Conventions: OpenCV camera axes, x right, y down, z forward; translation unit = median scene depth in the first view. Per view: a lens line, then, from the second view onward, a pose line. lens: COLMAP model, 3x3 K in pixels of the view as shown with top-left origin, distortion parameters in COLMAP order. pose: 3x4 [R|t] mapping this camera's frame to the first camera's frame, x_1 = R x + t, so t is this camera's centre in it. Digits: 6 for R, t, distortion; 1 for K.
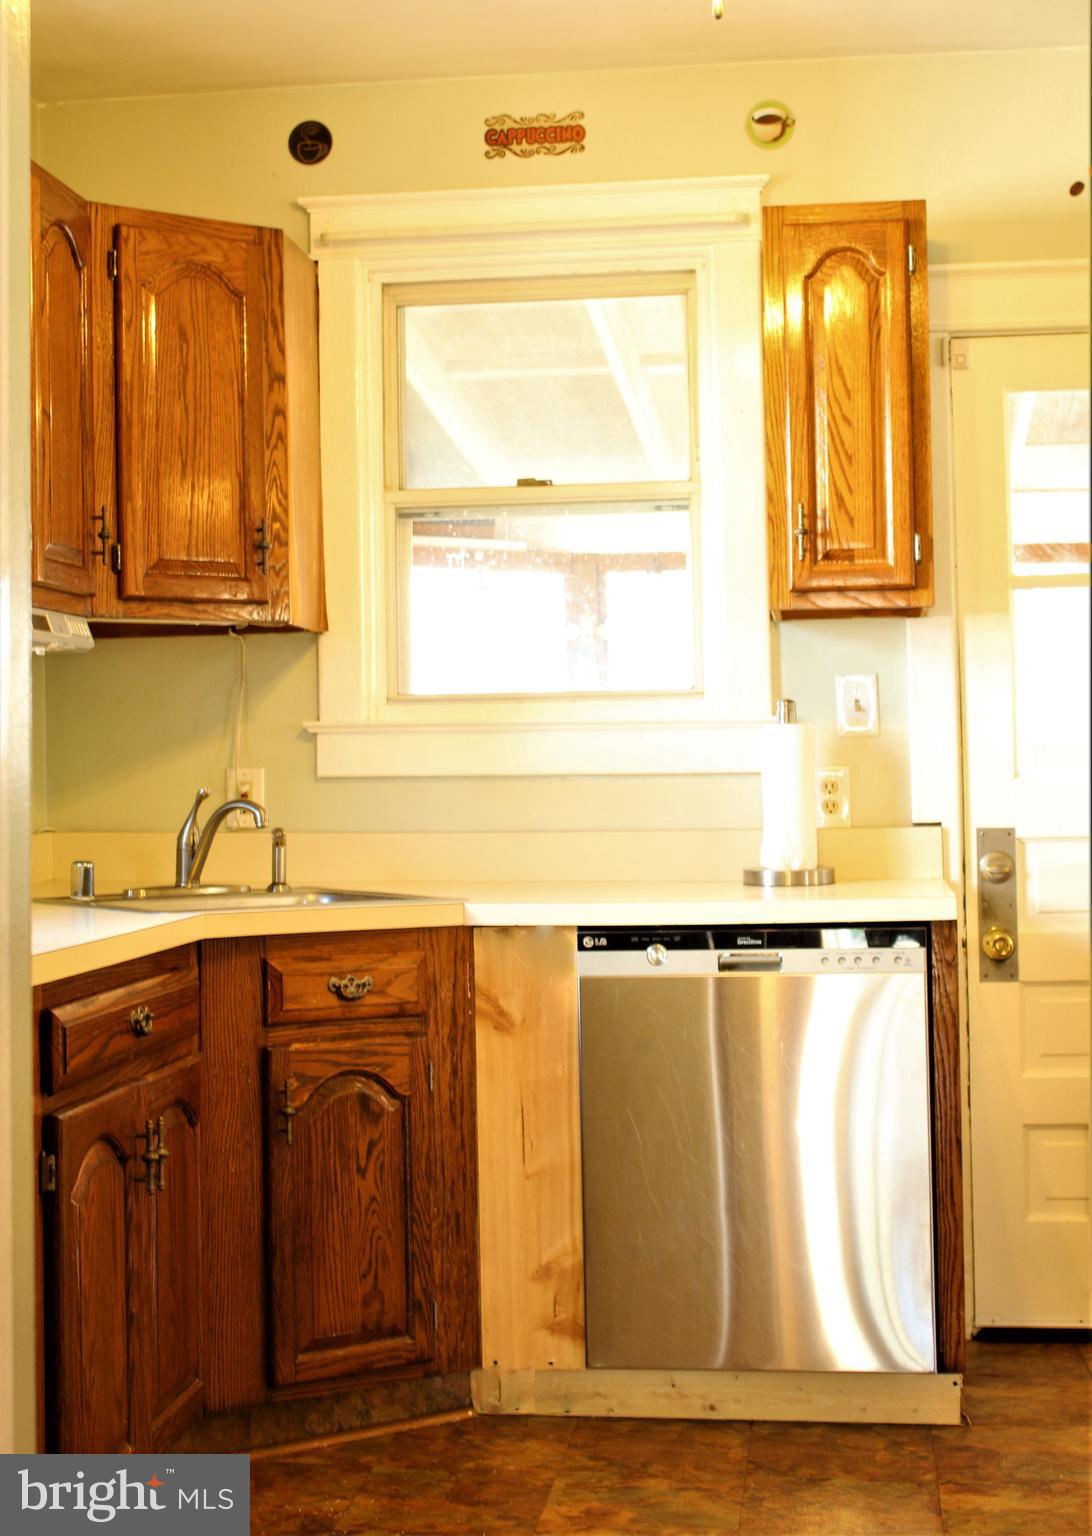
lens RADIAL K [[2305.9, 0, 546.9], [0, 2305.9, 699.5], [0, 0, 1]] dist [-0.026176, 0.024908]
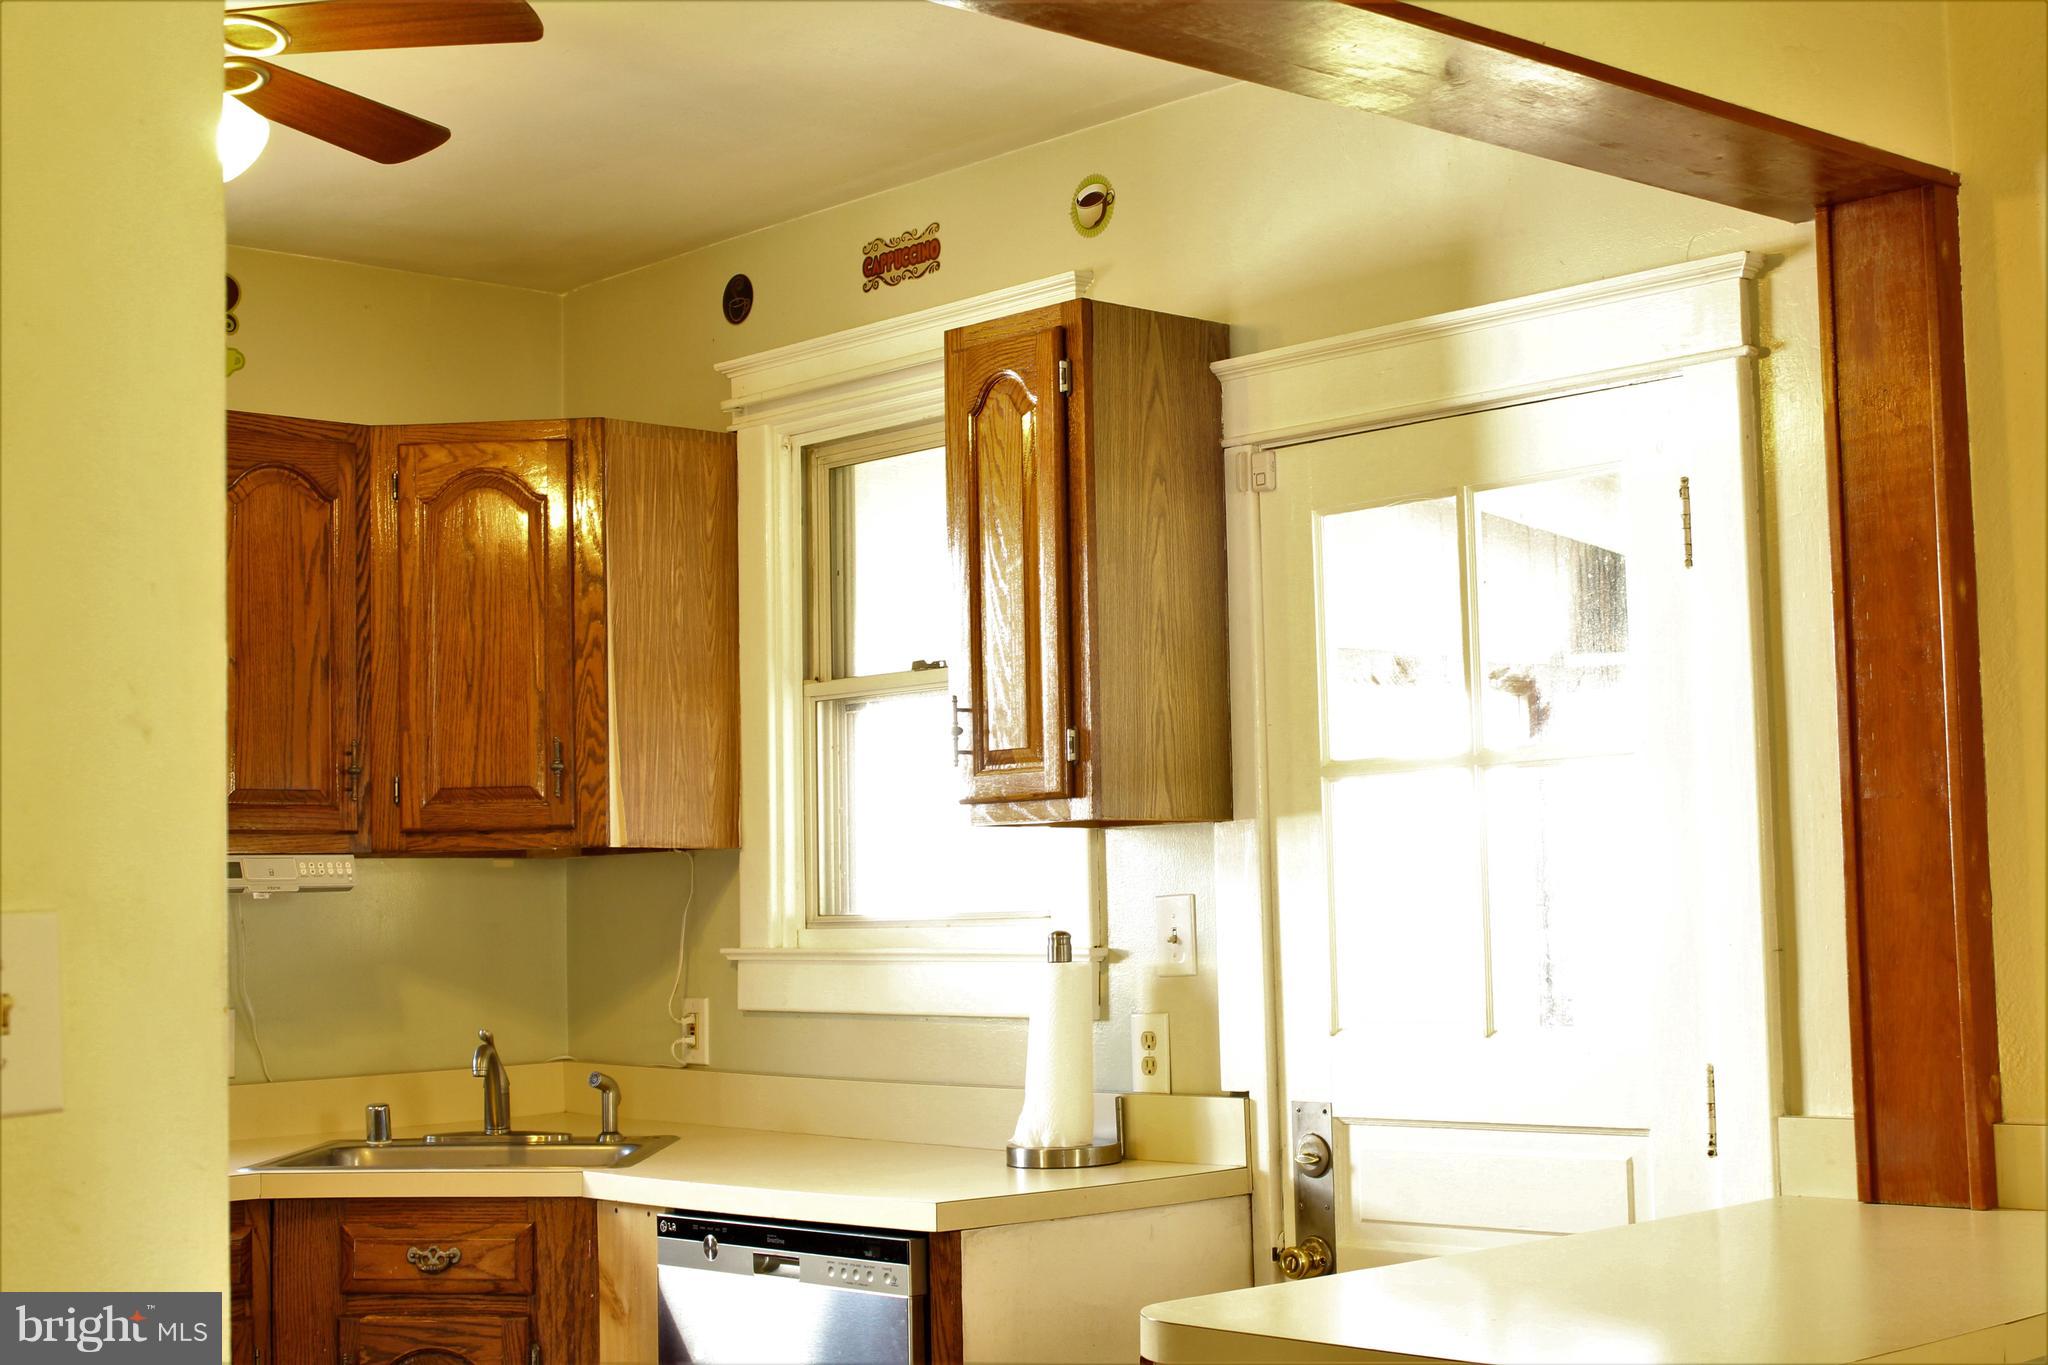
lens RADIAL K [[2880.2, 0, 1024.0], [0, 2880.2, 682.5], [0, 0, 1]] dist [-0.084994, 0.369769]
pose [[0.764210, -0.052474, -0.642830, 0.779543], [0.030299, 0.998505, -0.045488, -0.043225], [0.644256, 0.015285, 0.764657, 0.244189]]
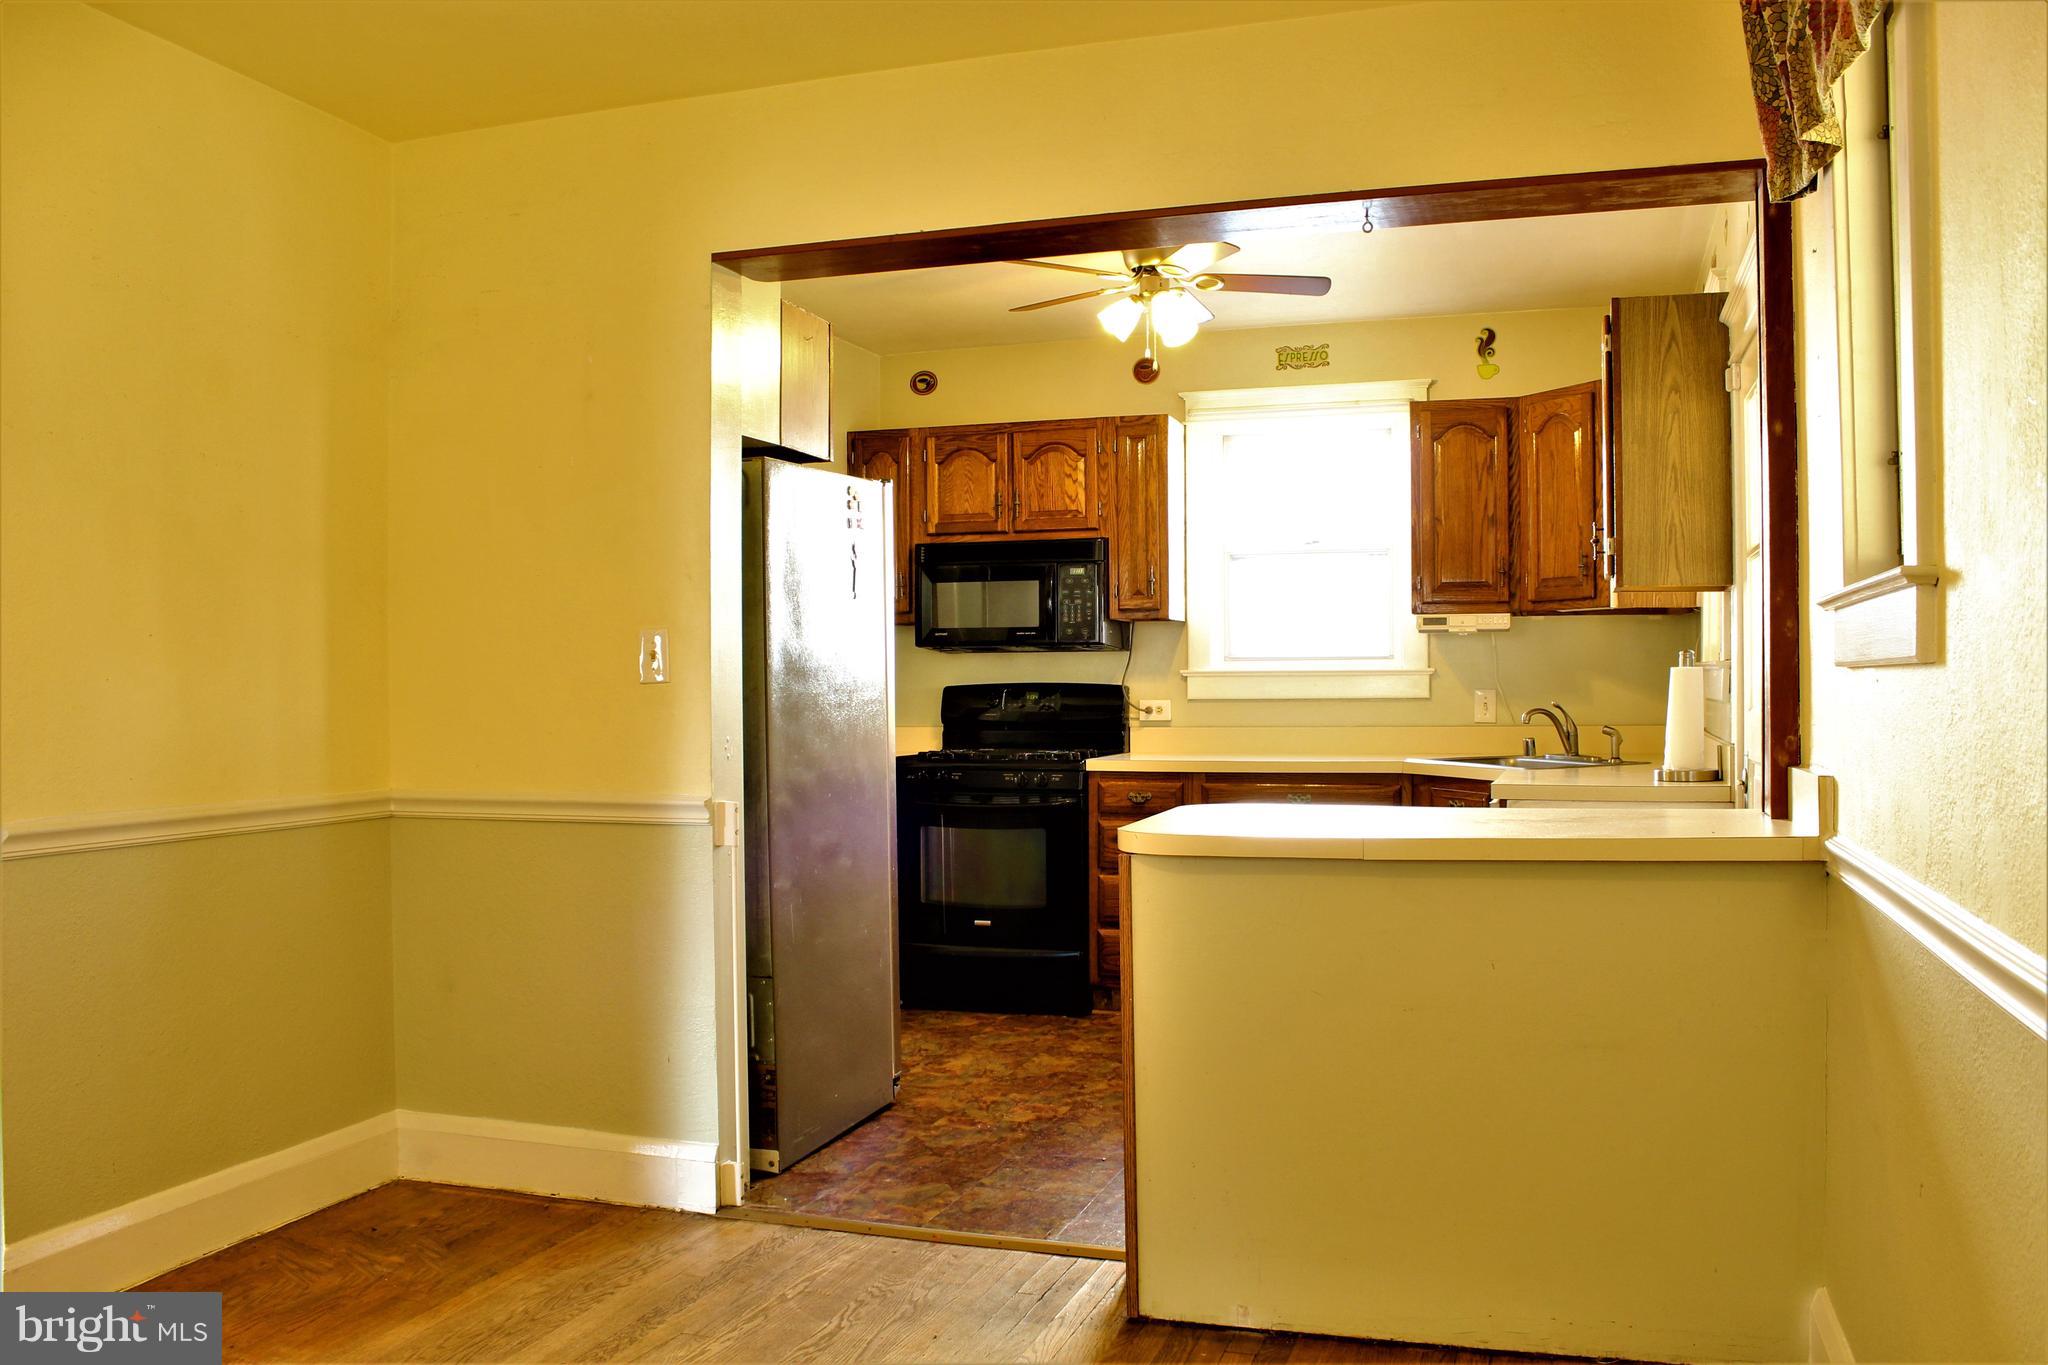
lens RADIAL K [[1709.6, 0, 1038.5], [0, 1709.6, 690.5], [0, 0, 1]] dist [-0.164037, 0.145634]
pose [[-0.189673, 0.020056, -0.981642, 1.266196], [0.039285, 0.999146, 0.012823, -0.003009], [0.981061, -0.036132, -0.190299, 0.869165]]
